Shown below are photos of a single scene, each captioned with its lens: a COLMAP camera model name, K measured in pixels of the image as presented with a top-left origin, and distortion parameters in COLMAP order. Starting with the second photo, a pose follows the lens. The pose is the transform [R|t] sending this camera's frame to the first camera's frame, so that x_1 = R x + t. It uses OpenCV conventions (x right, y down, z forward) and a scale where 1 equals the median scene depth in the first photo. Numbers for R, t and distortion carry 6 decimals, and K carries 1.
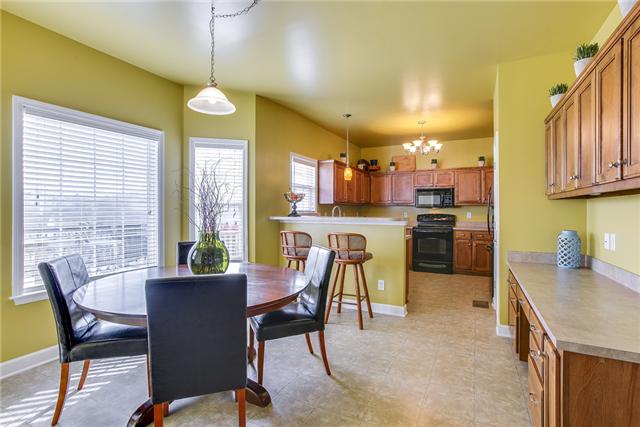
lens RADIAL K [[312.3, 0, 320.0], [0, 312.3, 213.5], [0, 0, 1]] dist [-0.002327, -0.000119]
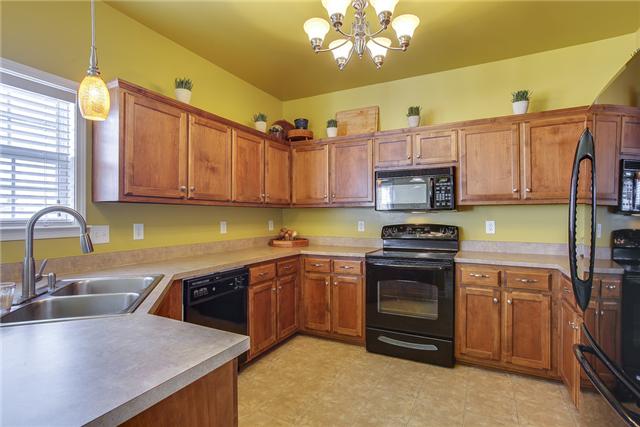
lens RADIAL K [[338.4, 0, 320.0], [0, 338.4, 213.5], [0, 0, 1]] dist [0.049689, 0.000215]
pose [[0.998785, -0.008013, -0.048623, 0.254253], [0.007006, 0.999758, -0.020849, -0.005127], [0.048779, 0.020483, 0.998600, 0.496716]]
